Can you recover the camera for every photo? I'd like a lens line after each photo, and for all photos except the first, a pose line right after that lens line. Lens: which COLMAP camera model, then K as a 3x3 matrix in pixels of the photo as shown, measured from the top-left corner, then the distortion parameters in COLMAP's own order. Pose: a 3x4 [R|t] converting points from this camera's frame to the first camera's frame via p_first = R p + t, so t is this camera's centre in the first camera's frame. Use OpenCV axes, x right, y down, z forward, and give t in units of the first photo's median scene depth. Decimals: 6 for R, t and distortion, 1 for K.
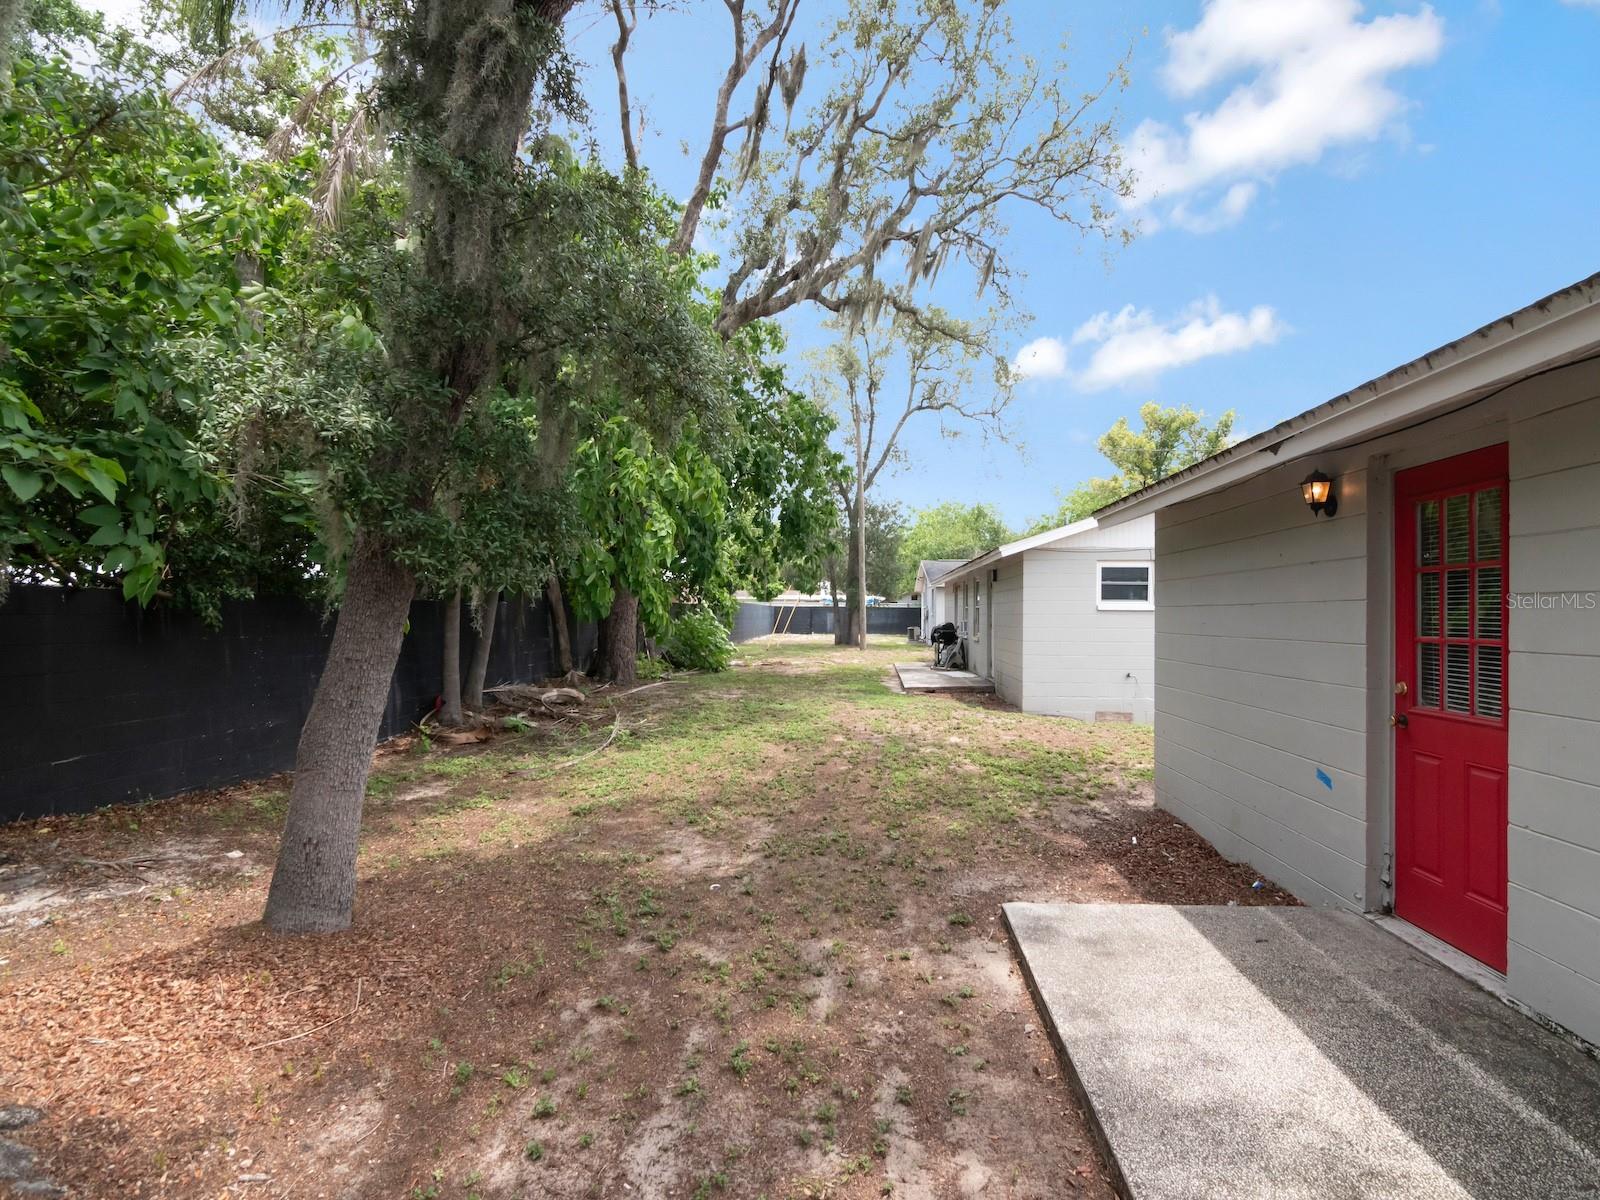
lens RADIAL K [[771.4, 0, 803.0], [0, 771.4, 604.9], [0, 0, 1]] dist [-0.000831, -0.000529]
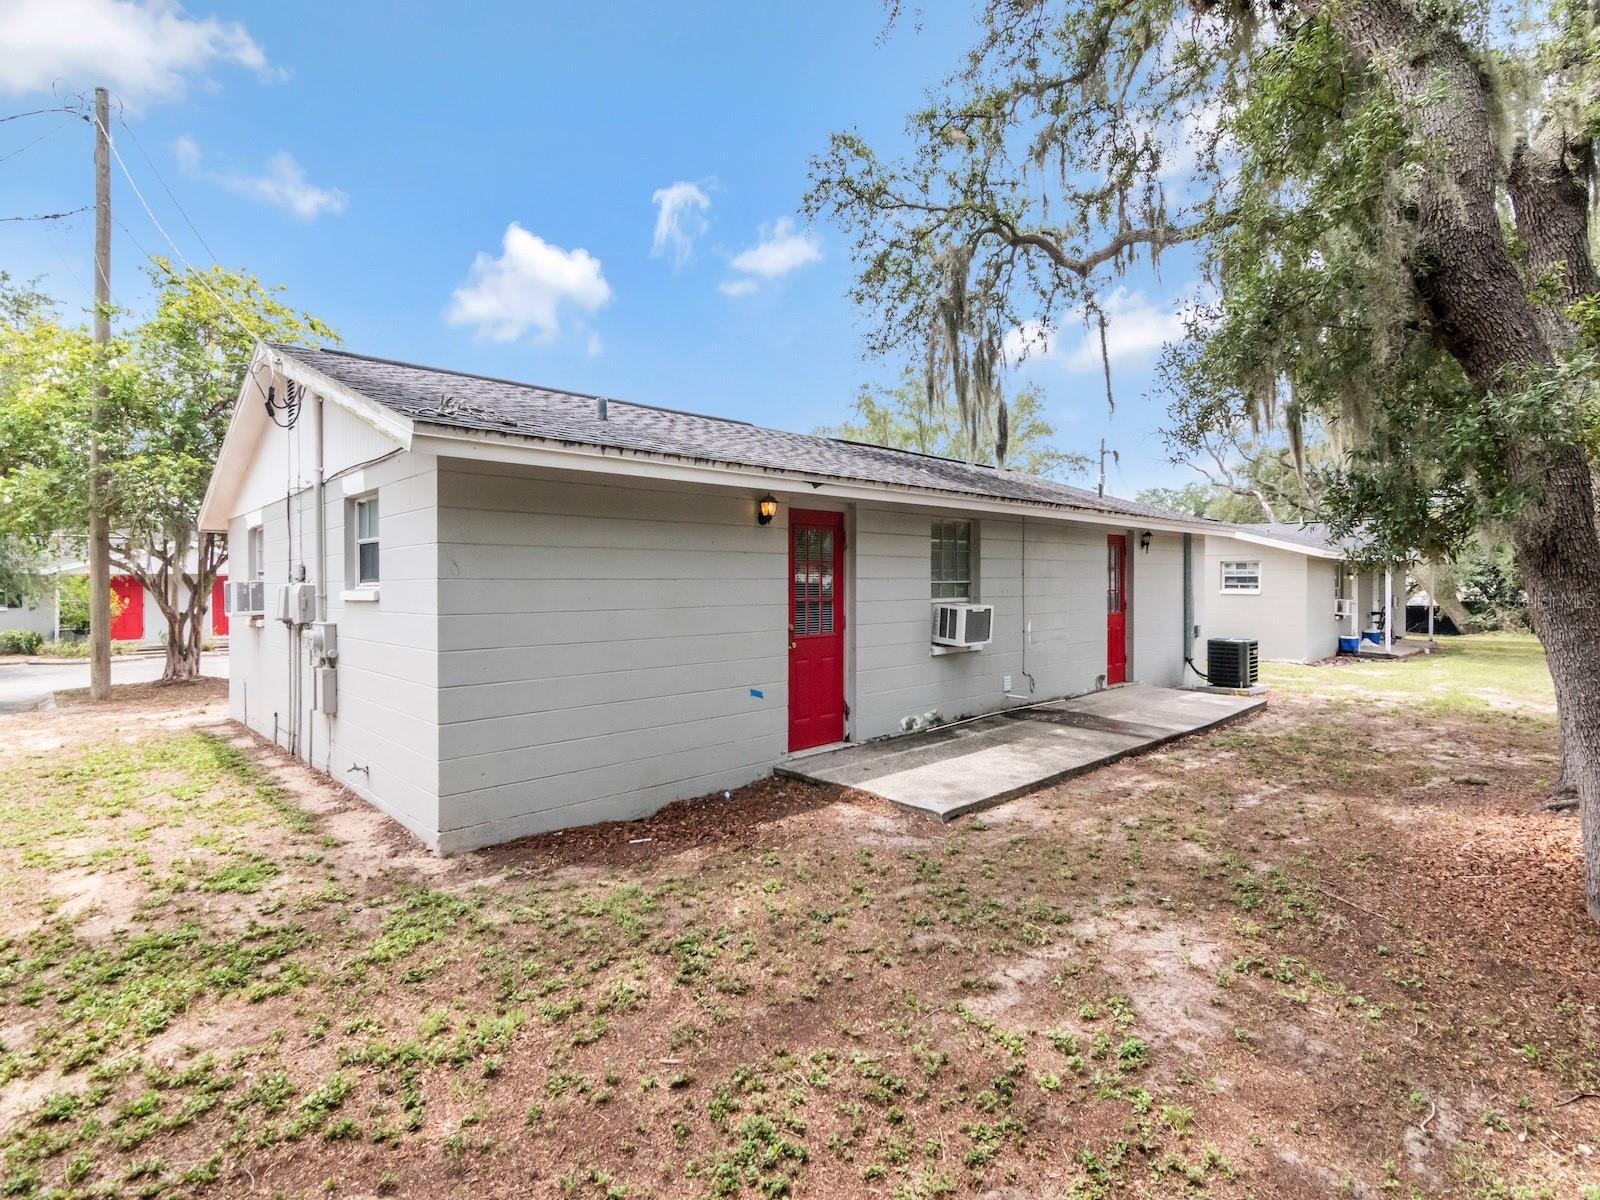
lens RADIAL K [[784.3, 0, 803.8], [0, 784.3, 581.9], [0, 0, 1]] dist [0.000096, -0.006094]
pose [[-0.746430, -0.005408, 0.665442, -0.429866], [-0.008831, 0.999959, -0.001779, 0.002615], [-0.665405, -0.007205, -0.746448, 2.069445]]
